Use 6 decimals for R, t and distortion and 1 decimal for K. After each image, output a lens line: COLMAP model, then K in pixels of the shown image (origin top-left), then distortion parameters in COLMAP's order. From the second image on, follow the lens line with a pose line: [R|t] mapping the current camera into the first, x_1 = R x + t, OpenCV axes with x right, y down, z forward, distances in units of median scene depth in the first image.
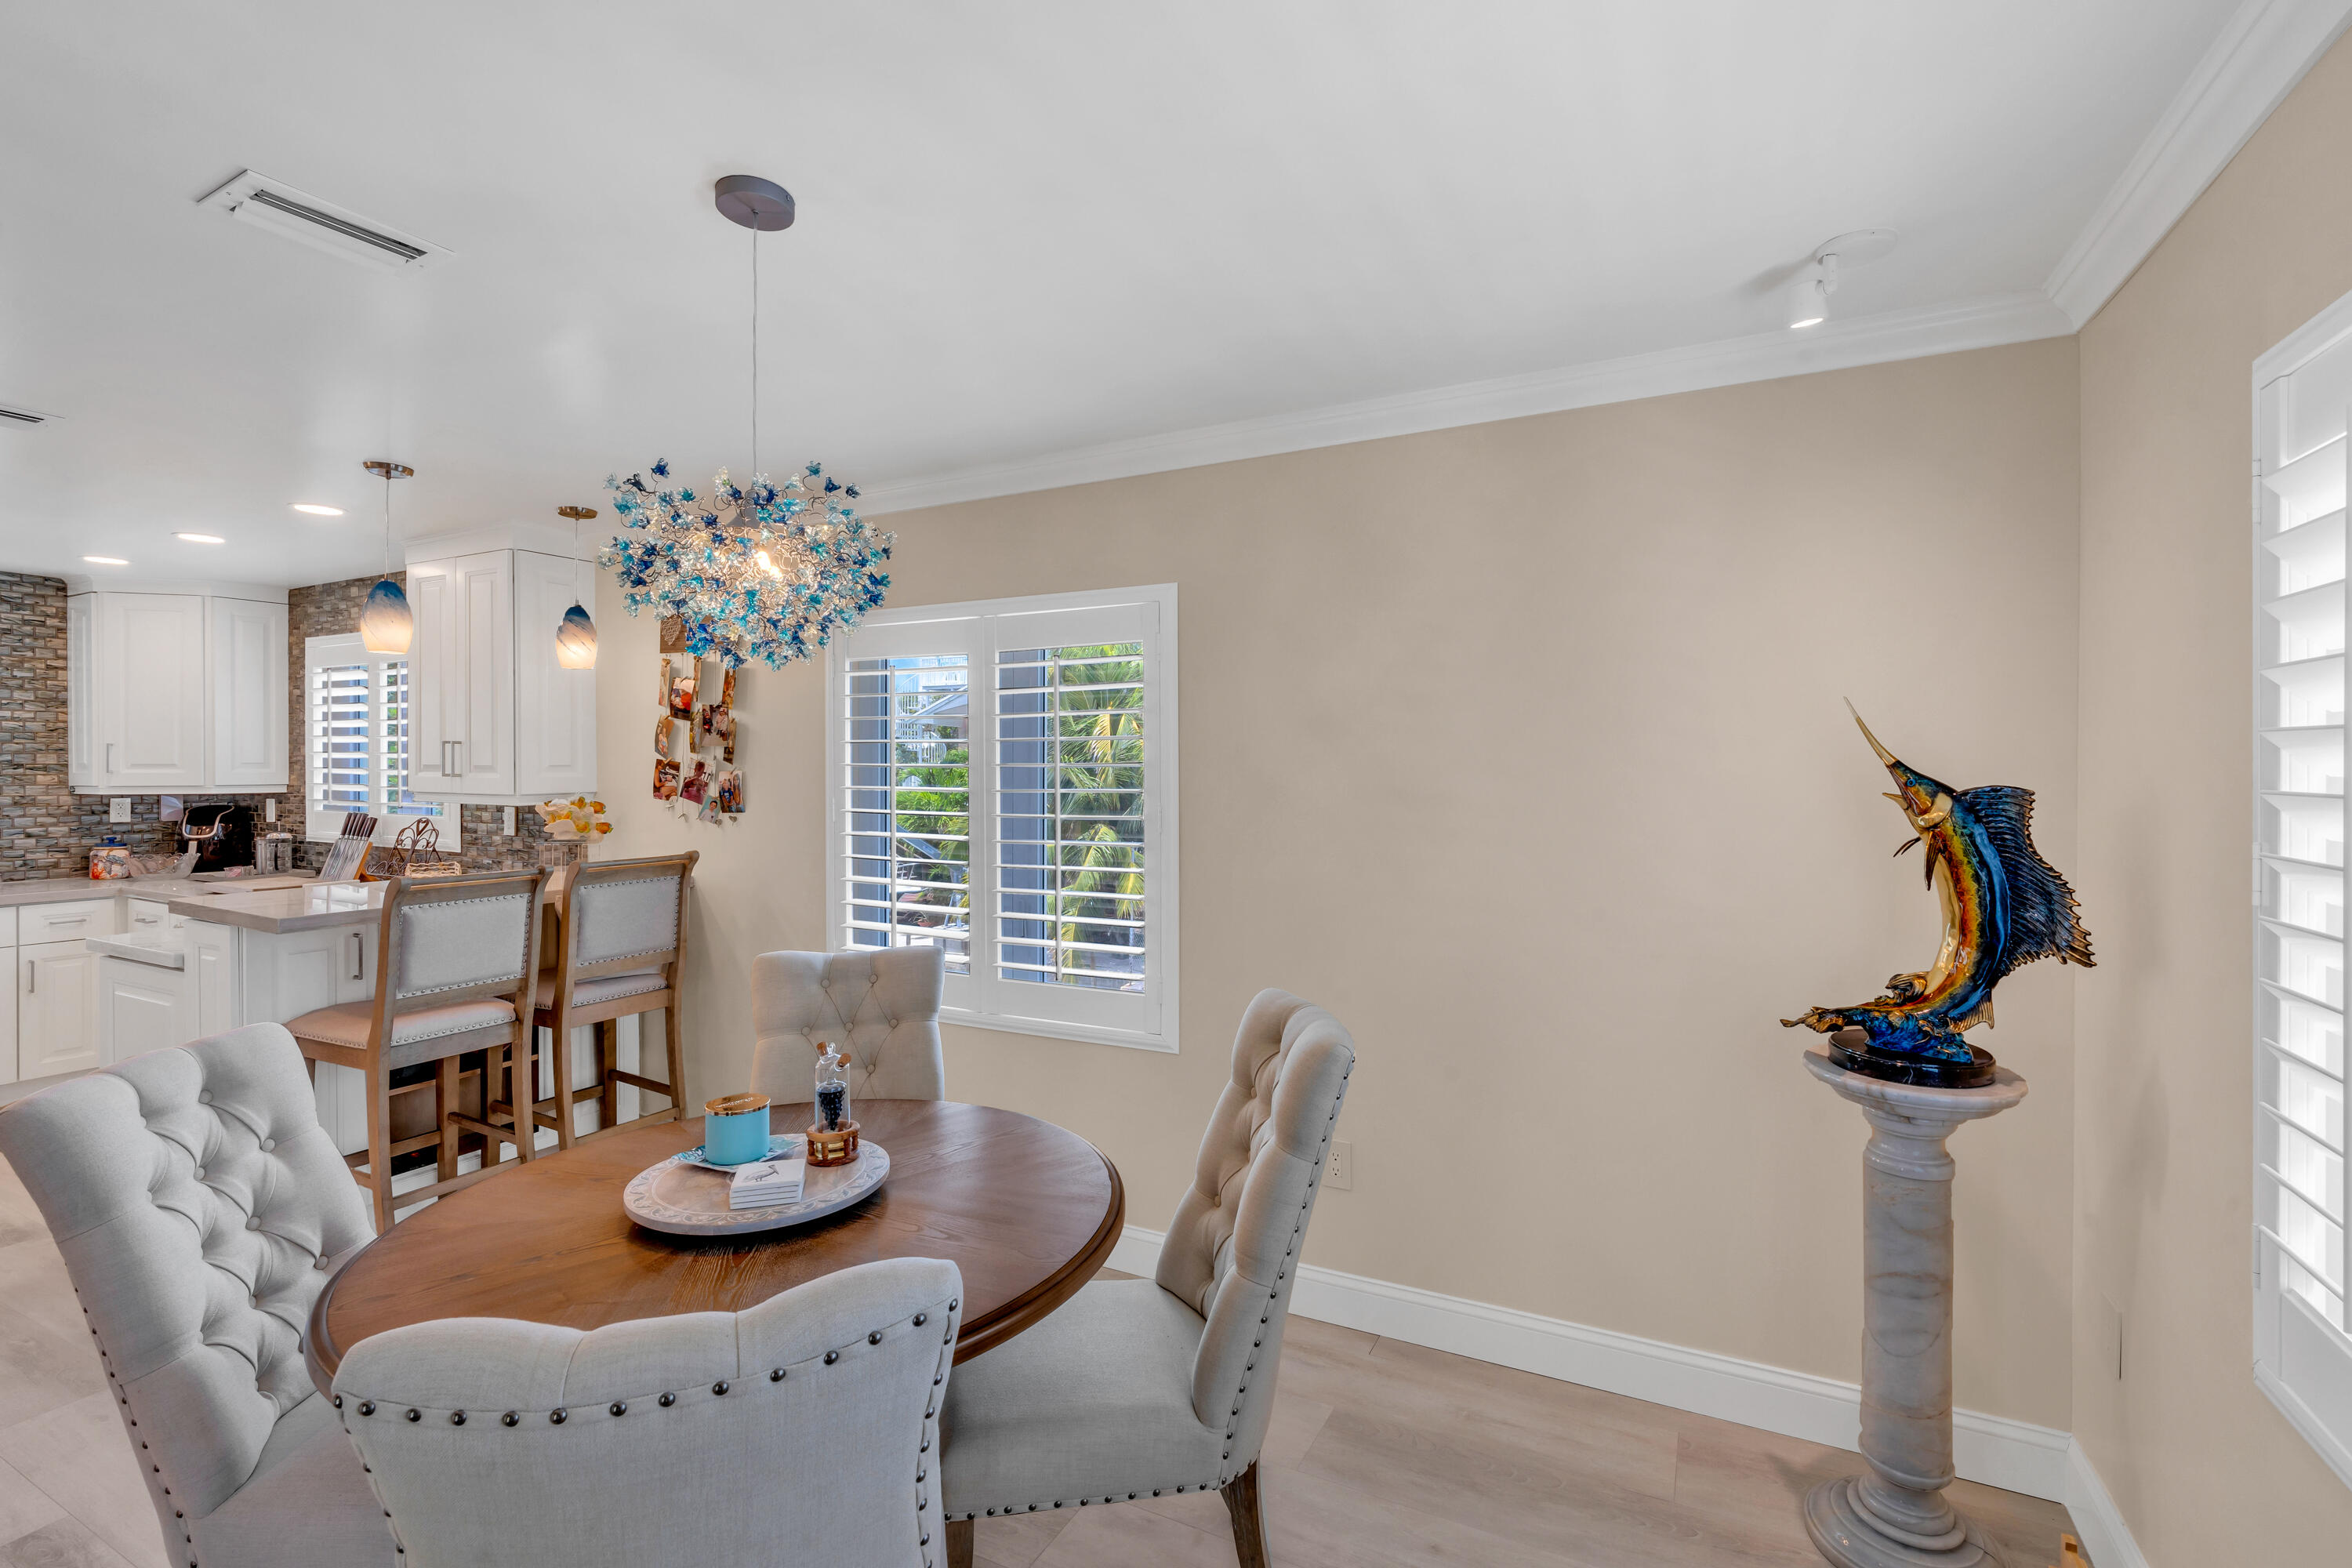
lens RADIAL K [[1061.6, 0, 1172.8], [0, 1061.6, 775.1], [0, 0, 1]] dist [-0.003006, 0.001871]
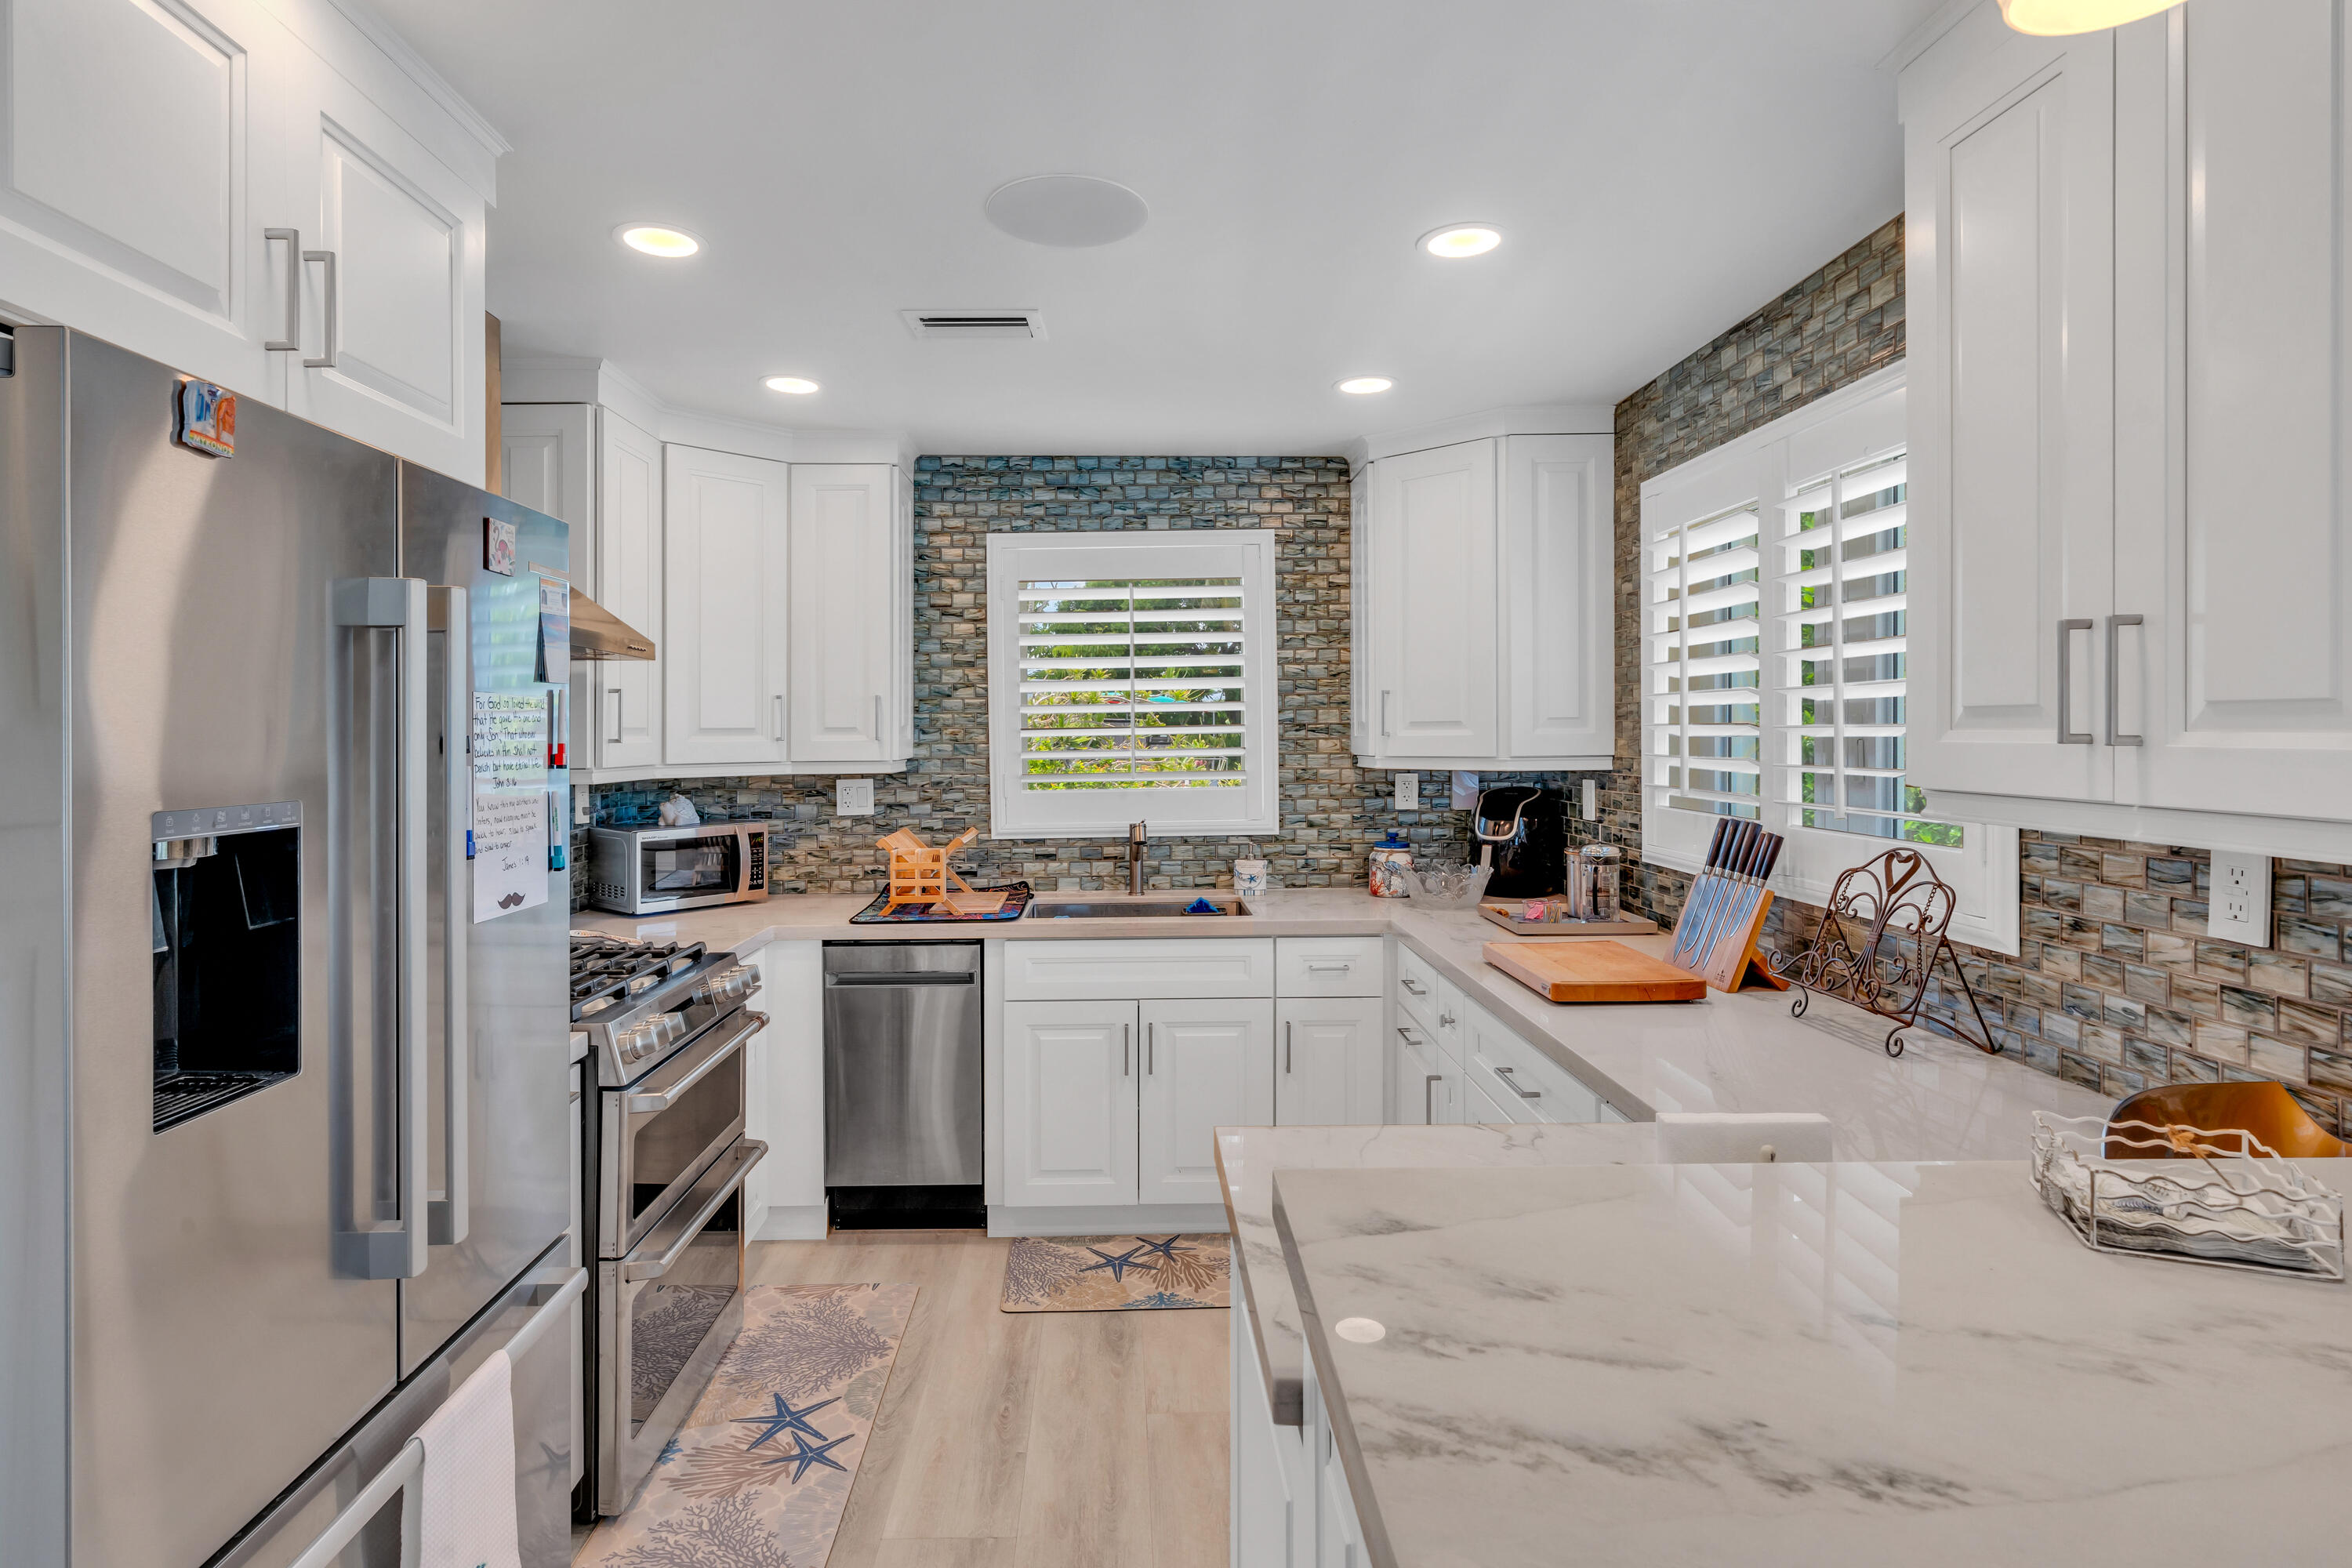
lens RADIAL K [[1199.0, 0, 1109.1], [0, 1199.0, 749.0], [0, 0, 1]] dist [-0.010719, 0.004067]
pose [[0.458465, 0.006316, -0.888690, -0.447686], [0.002673, 0.999960, 0.008485, -0.000670], [0.888708, -0.006266, 0.458430, 0.536160]]
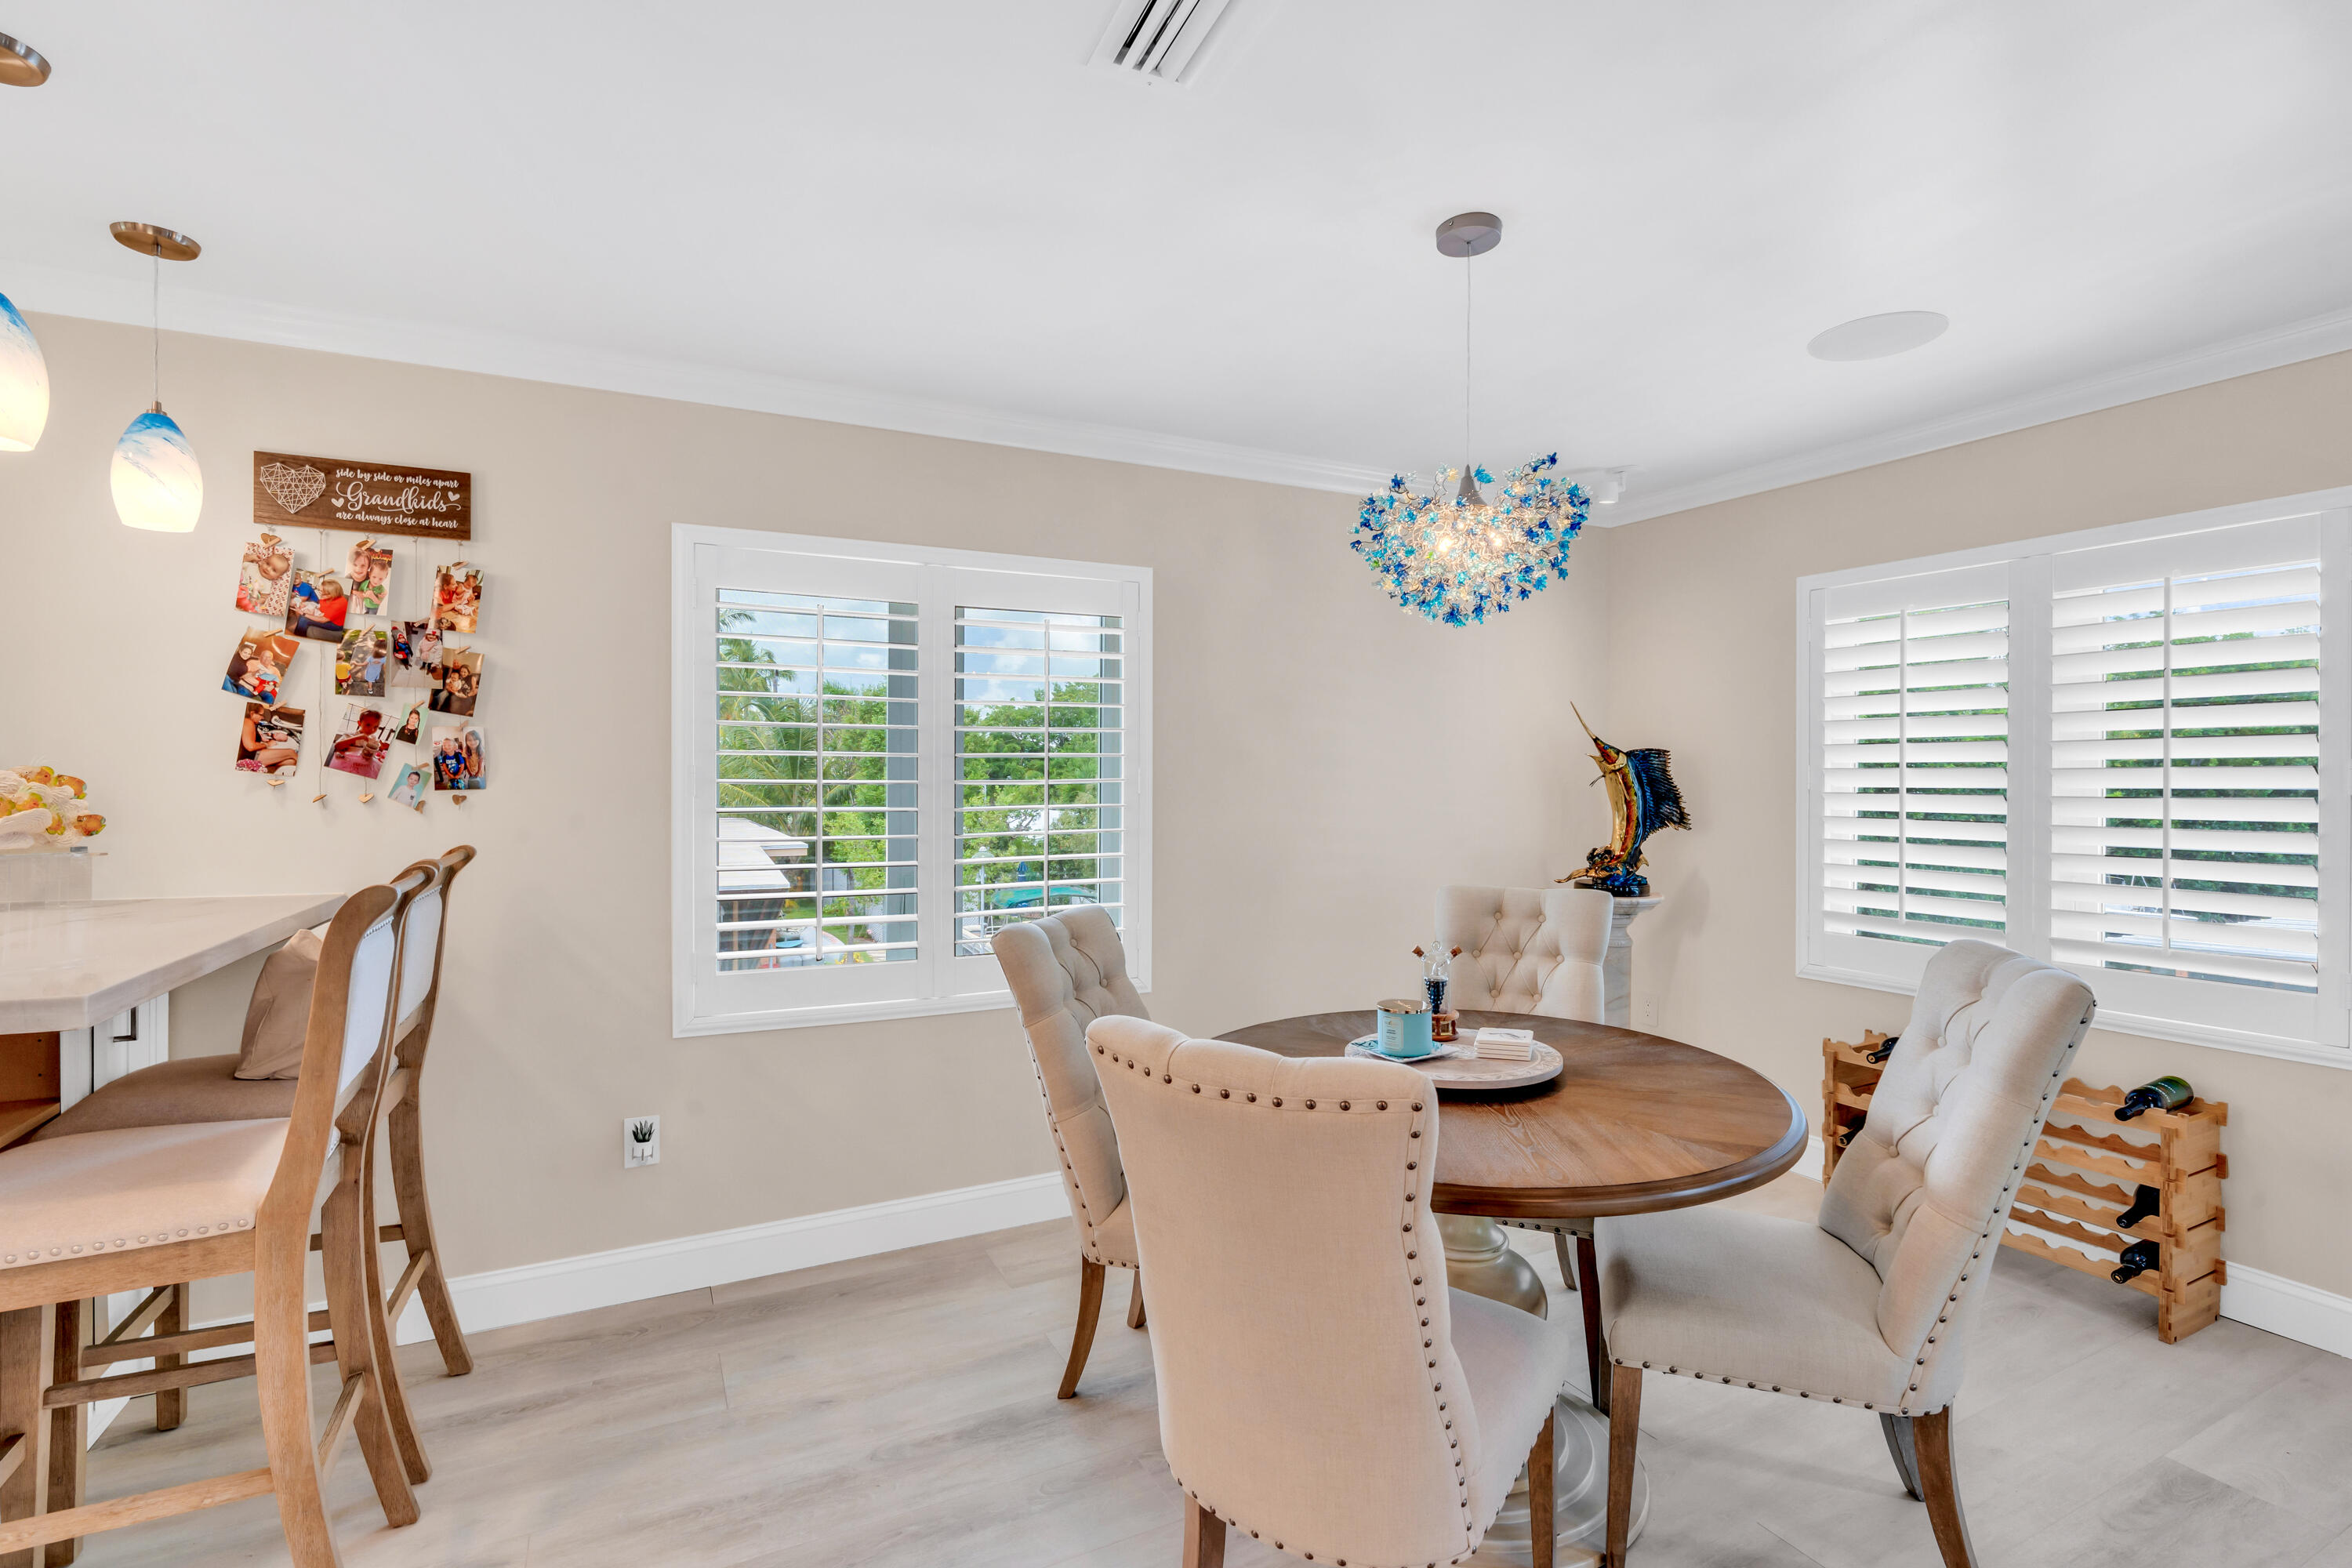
lens RADIAL K [[1061.6, 0, 1187.6], [0, 1061.6, 764.7], [0, 0, 1]] dist [-0.003006, 0.001871]
pose [[0.586703, 0.007377, 0.809769, -0.554308], [0.005113, 0.999905, -0.012814, 0.024710], [-0.809786, 0.011658, 0.586609, 0.202670]]
